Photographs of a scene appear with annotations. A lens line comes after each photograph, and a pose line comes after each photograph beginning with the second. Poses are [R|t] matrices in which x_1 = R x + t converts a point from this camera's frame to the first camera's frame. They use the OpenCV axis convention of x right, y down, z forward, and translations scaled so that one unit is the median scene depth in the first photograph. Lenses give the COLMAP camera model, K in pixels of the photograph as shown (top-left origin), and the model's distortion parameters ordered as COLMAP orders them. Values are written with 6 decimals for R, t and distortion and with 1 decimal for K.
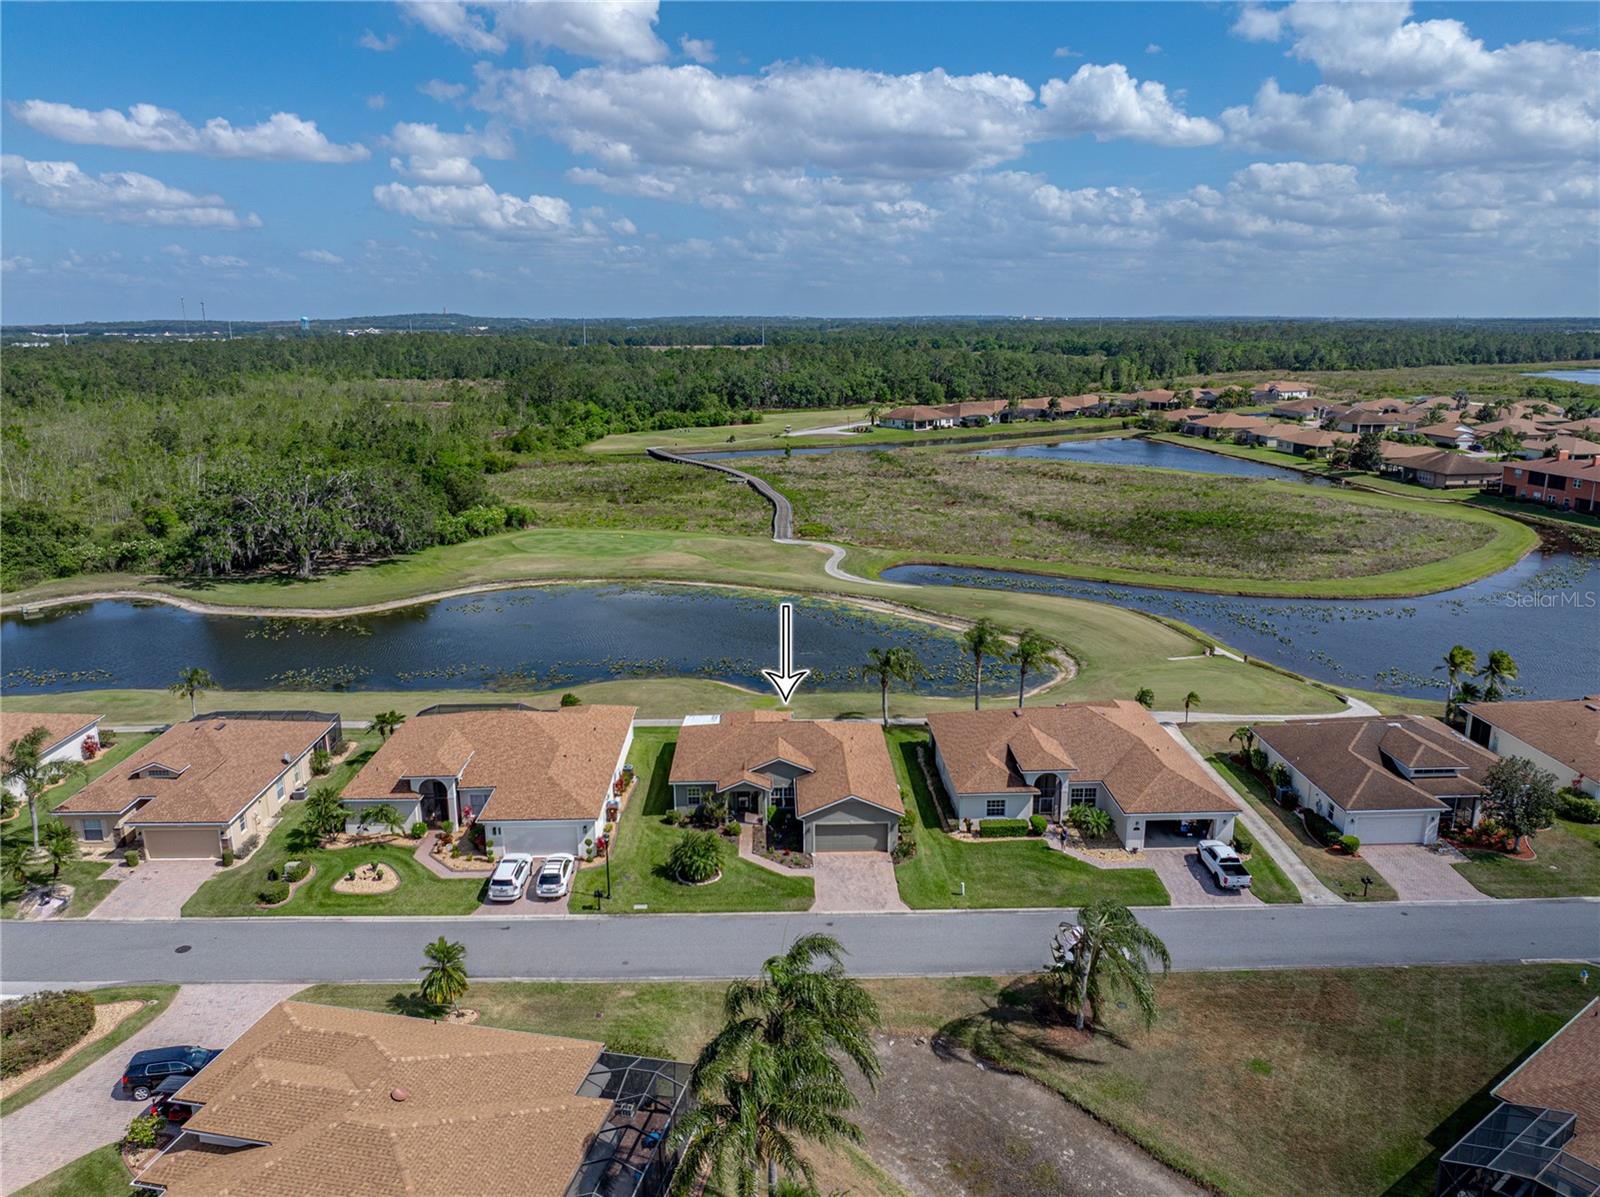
lens RADIAL K [[1135.3, 0, 780.7], [0, 1135.3, 565.5], [0, 0, 1]] dist [-0.025897, 0.014318]
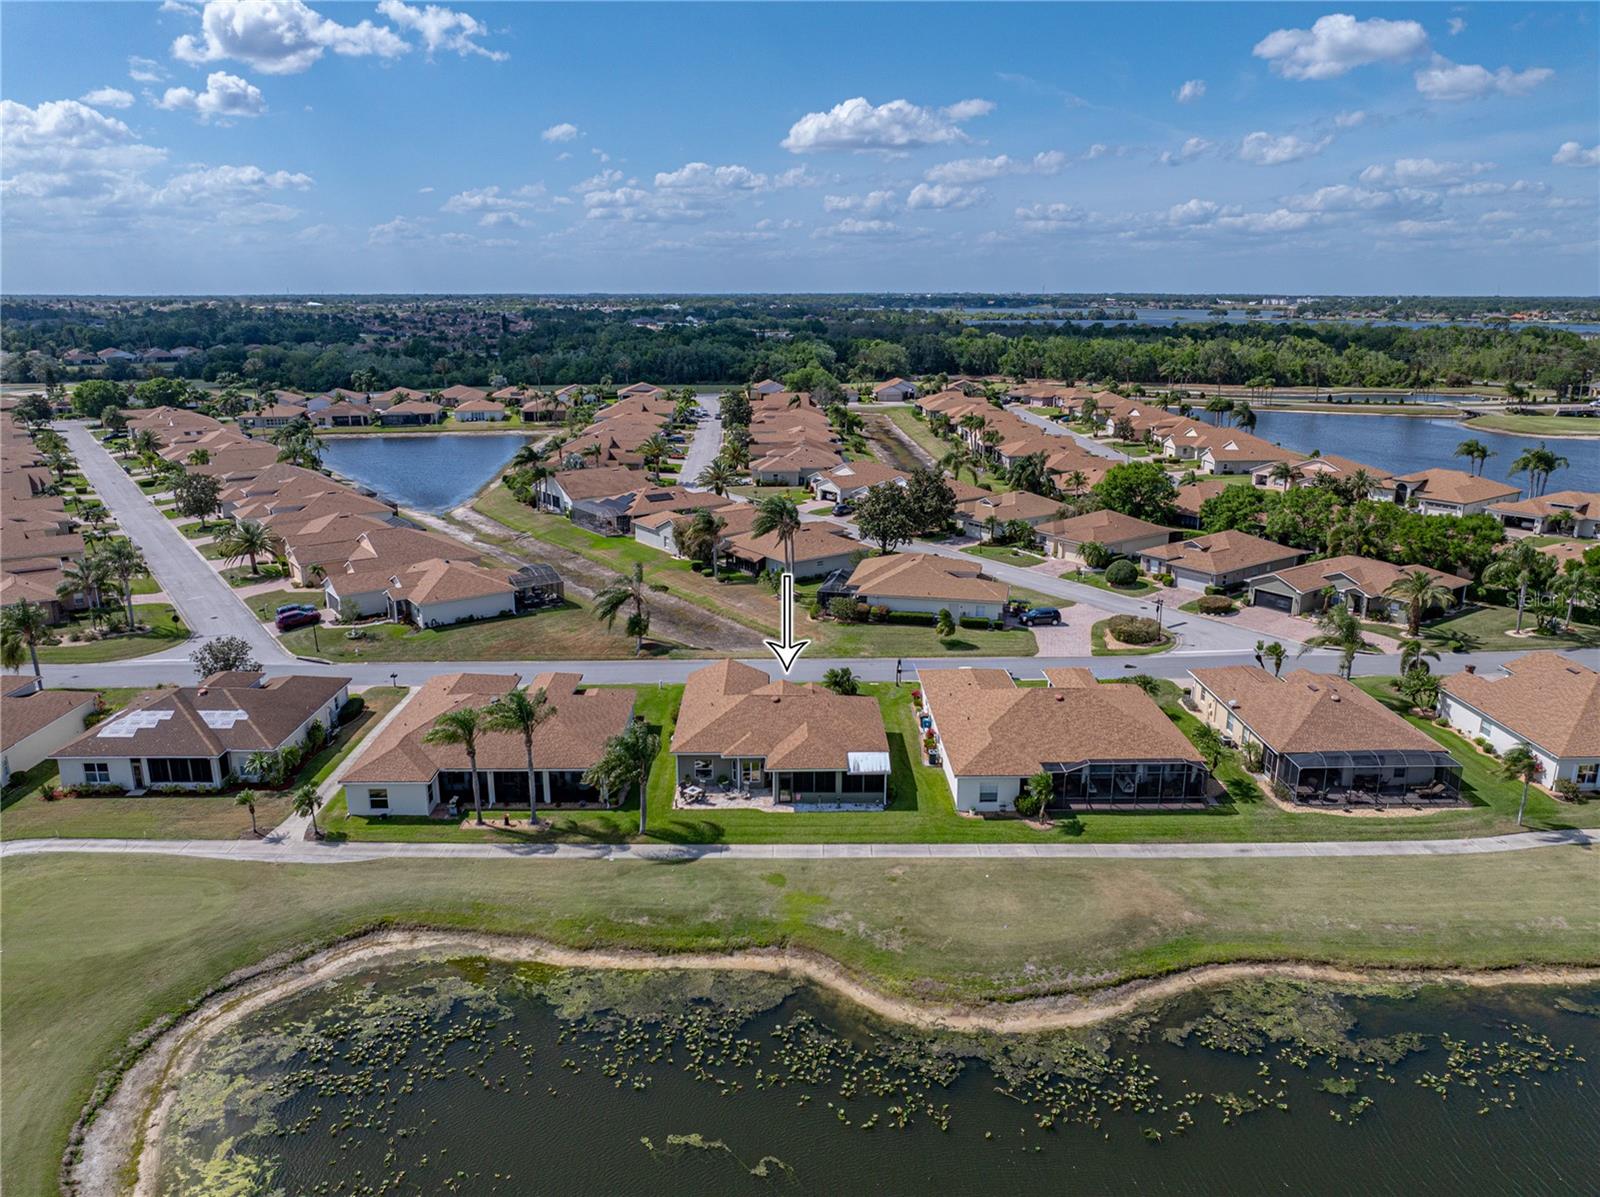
lens RADIAL K [[1135.3, 0, 792.5], [0, 1135.3, 600.8], [0, 0, 1]] dist [-0.025897, 0.014318]
pose [[-0.999990, 0.003559, 0.002817, -0.005861], [0.004457, 0.887118, 0.461521, -0.176431], [-0.000857, 0.461529, -0.887125, 0.799510]]
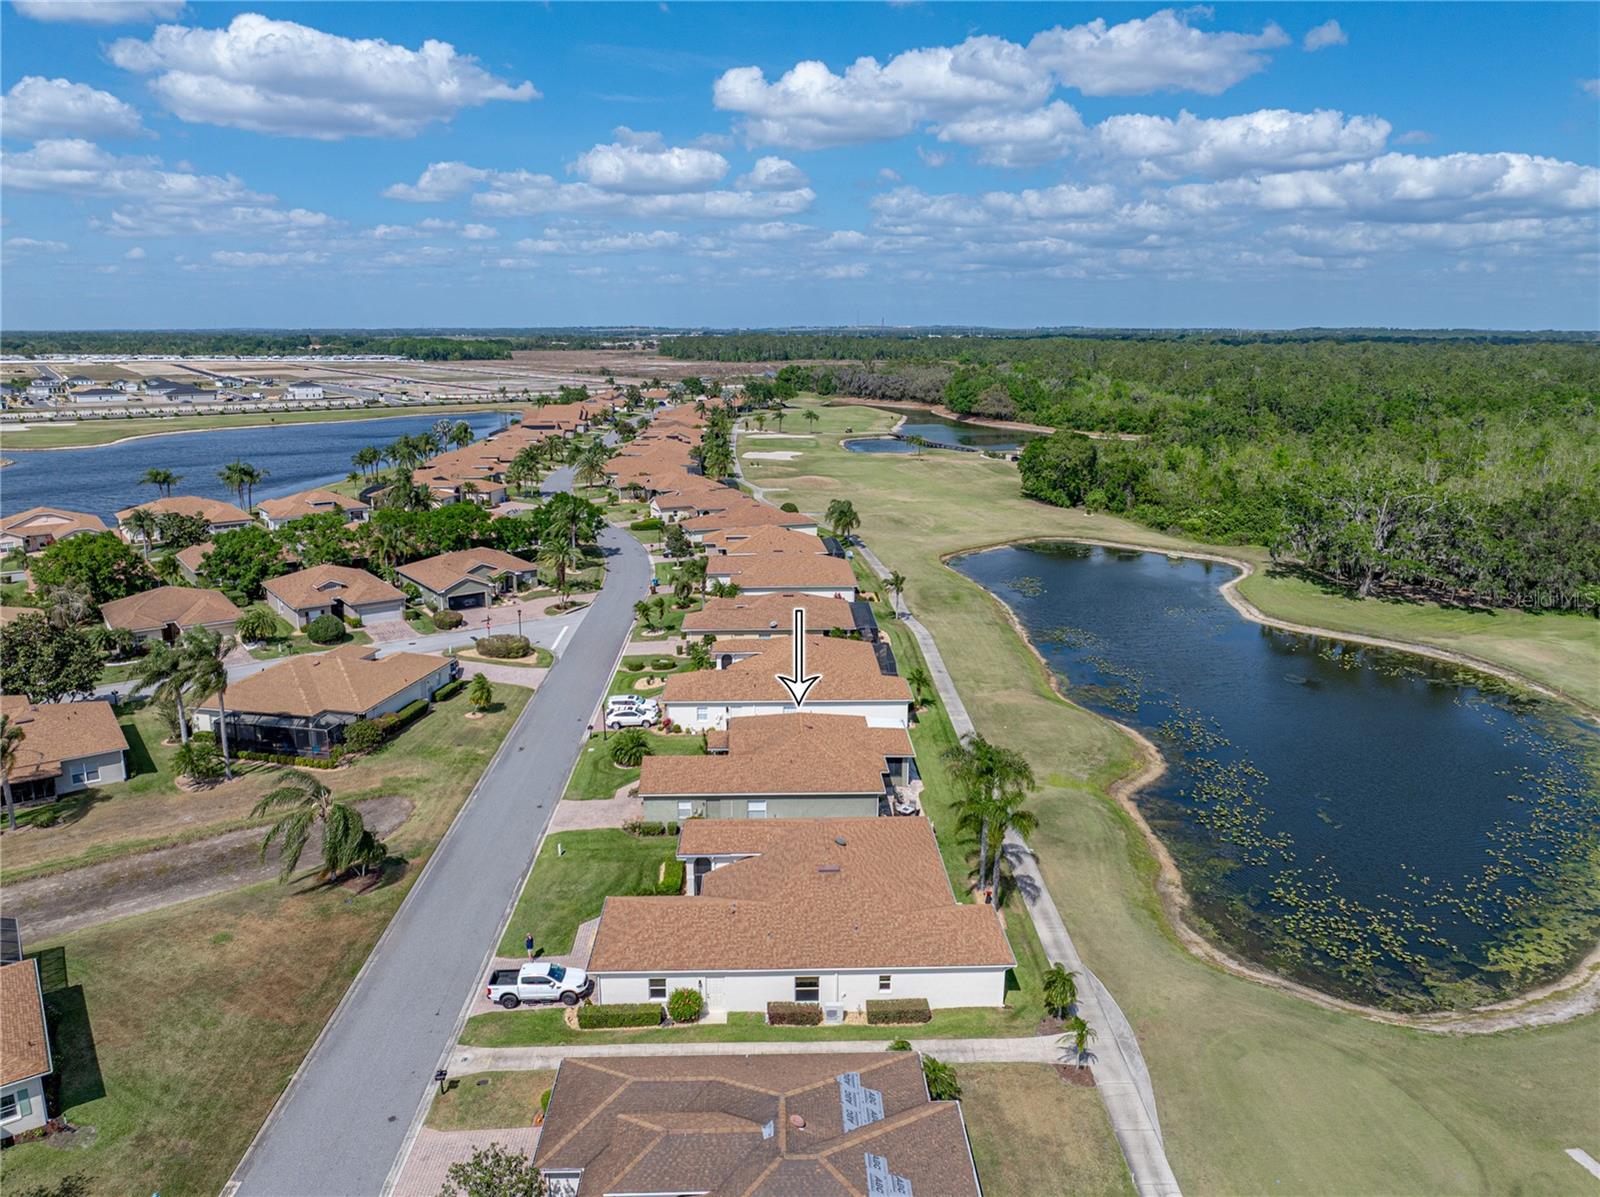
lens RADIAL K [[1135.3, 0, 823.4], [0, 1135.3, 611.7], [0, 0, 1]] dist [-0.025897, 0.014318]
pose [[0.026152, 0.248124, -0.968375, 0.412678], [-0.212823, 0.947881, 0.237125, -0.087258], [0.976741, 0.199891, 0.077595, 0.393112]]
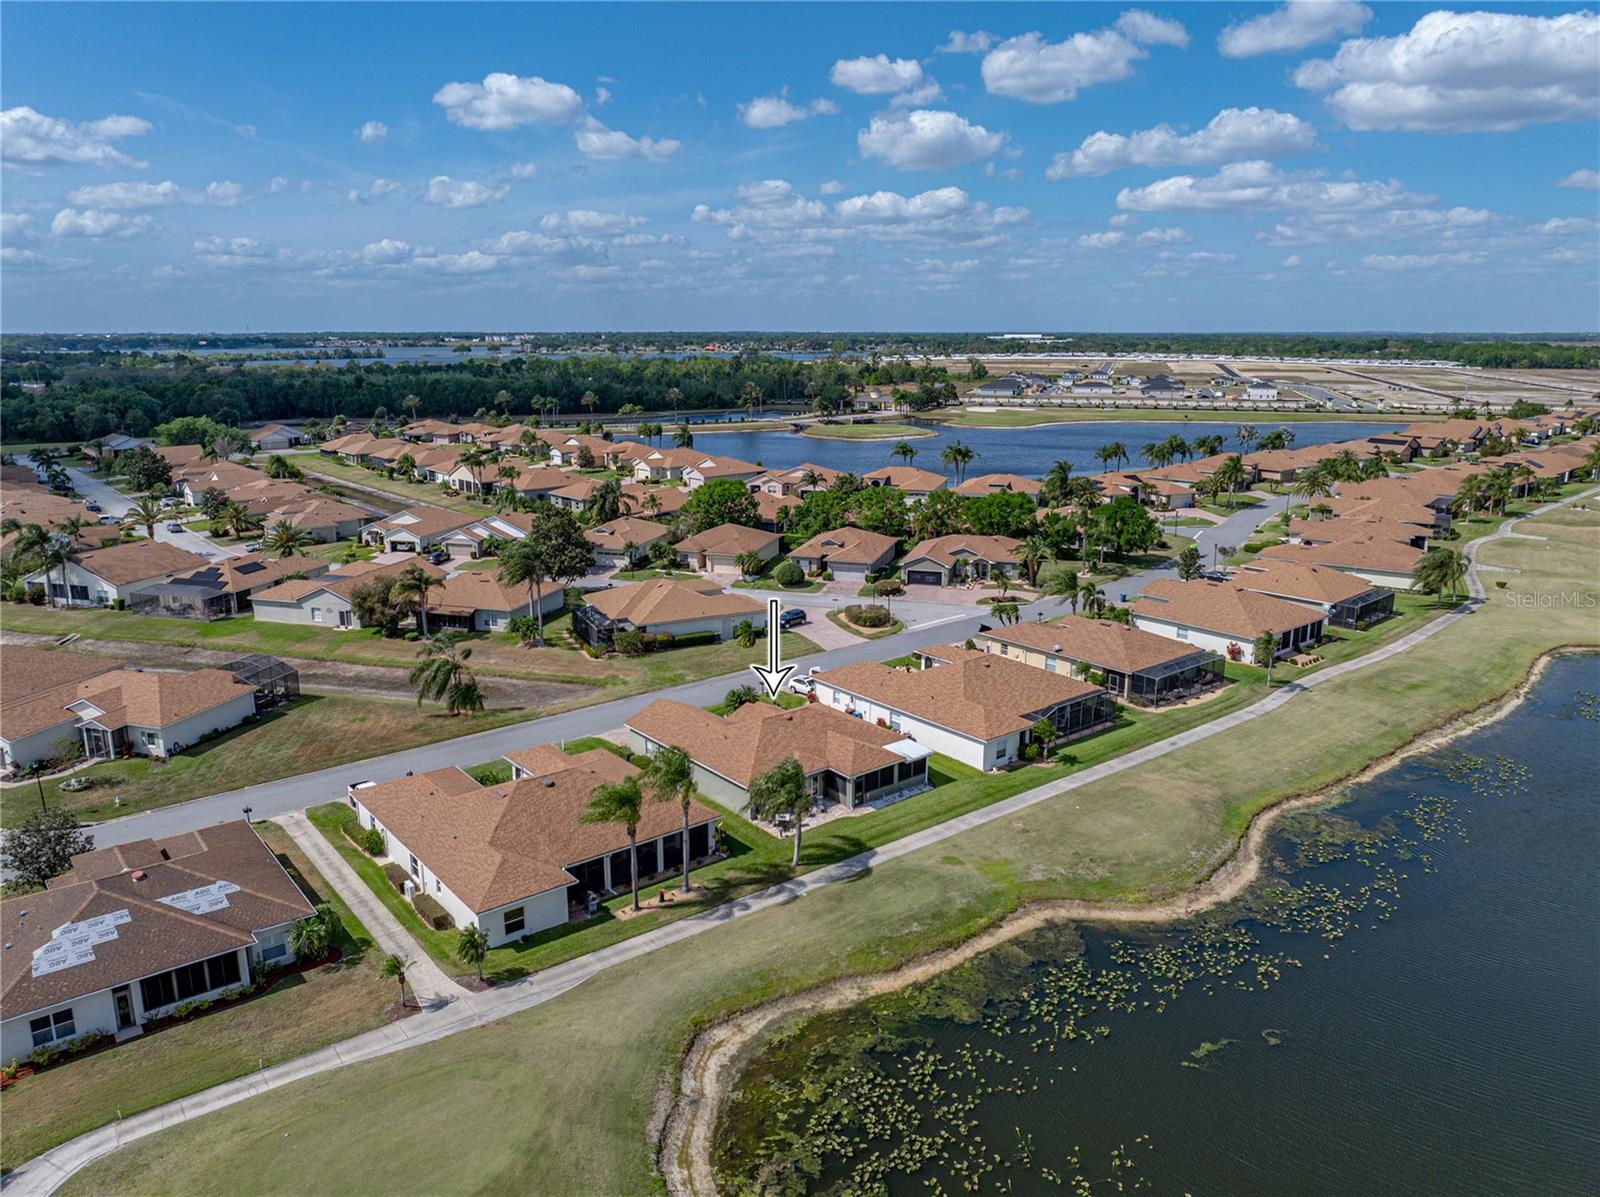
lens RADIAL K [[1135.3, 0, 805.5], [0, 1135.3, 608.6], [0, 0, 1]] dist [-0.025897, 0.014318]
pose [[-0.783496, 0.153461, -0.602149, 0.257505], [-0.127118, 0.908950, 0.397052, -0.157266], [0.608255, 0.387633, -0.692651, 0.725551]]
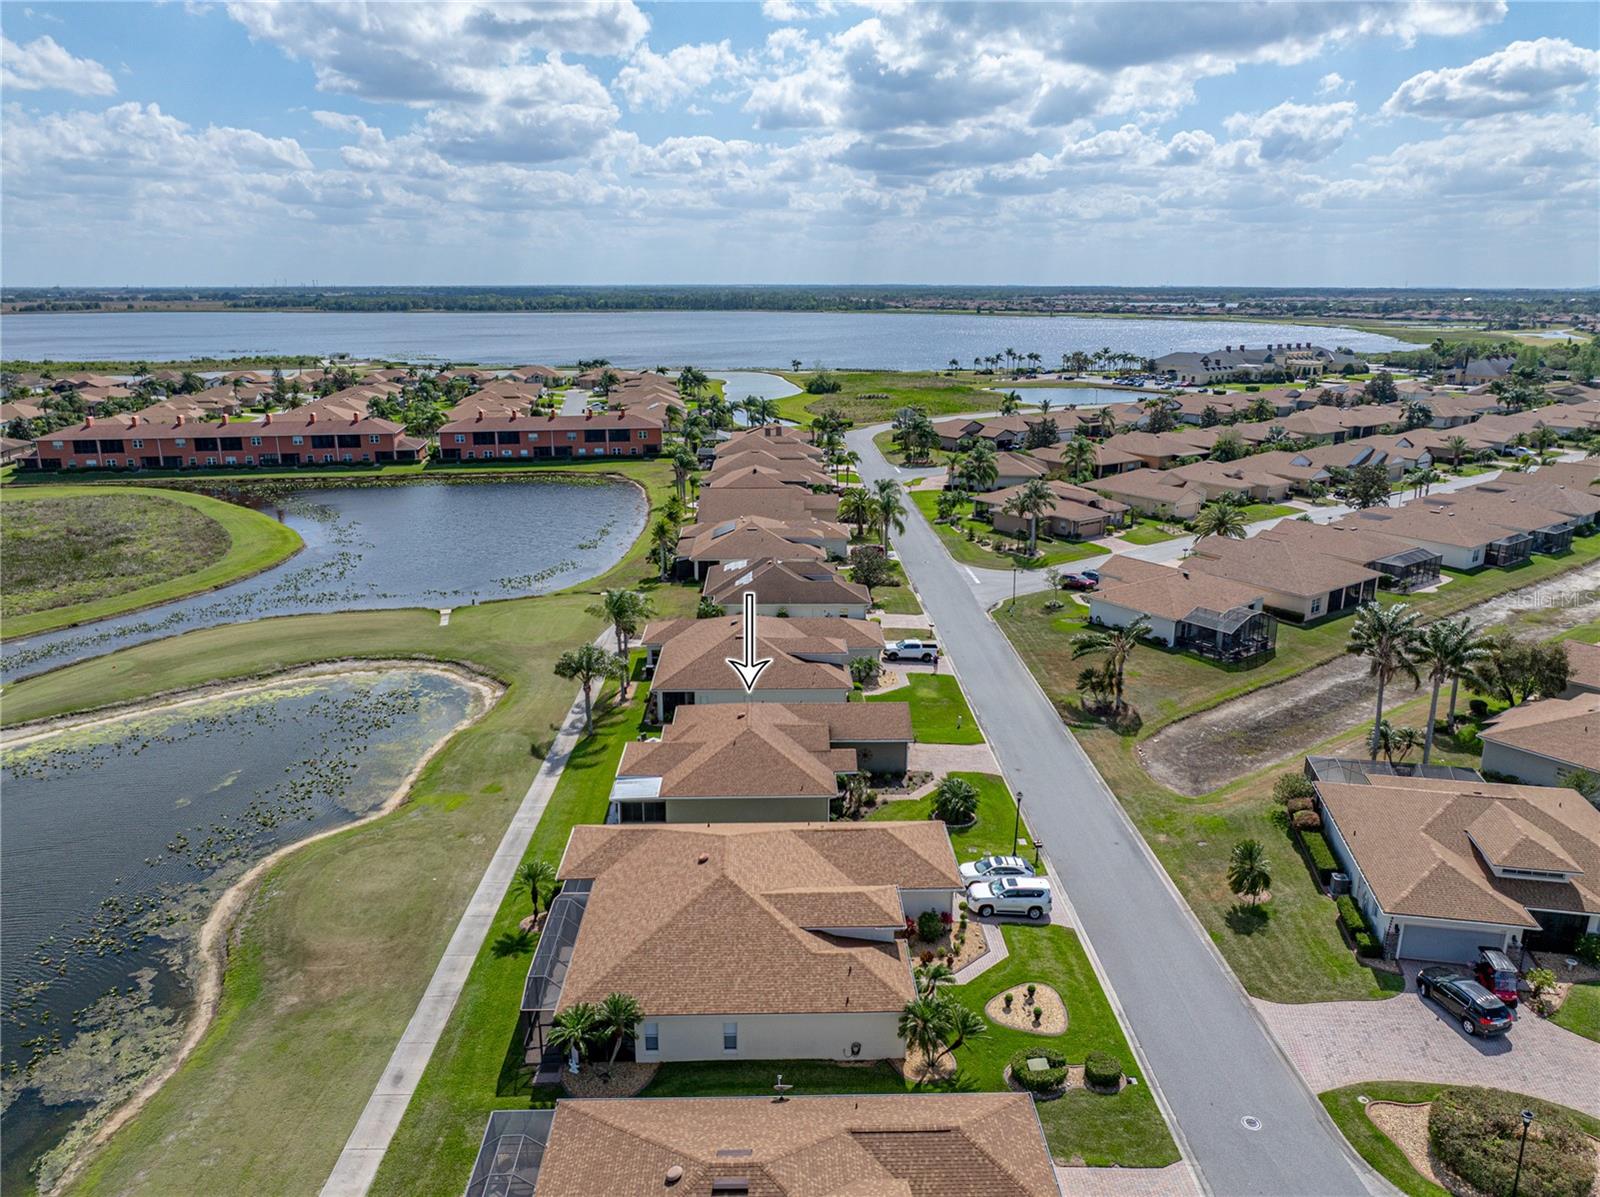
lens RADIAL K [[1135.3, 0, 800.8], [0, 1135.3, 582.5], [0, 0, 1]] dist [-0.025897, 0.014318]
pose [[-0.006185, -0.249162, 0.968442, -0.374461], [0.212561, 0.946001, 0.244746, -0.079154], [-0.977128, 0.207367, 0.047112, 0.380226]]
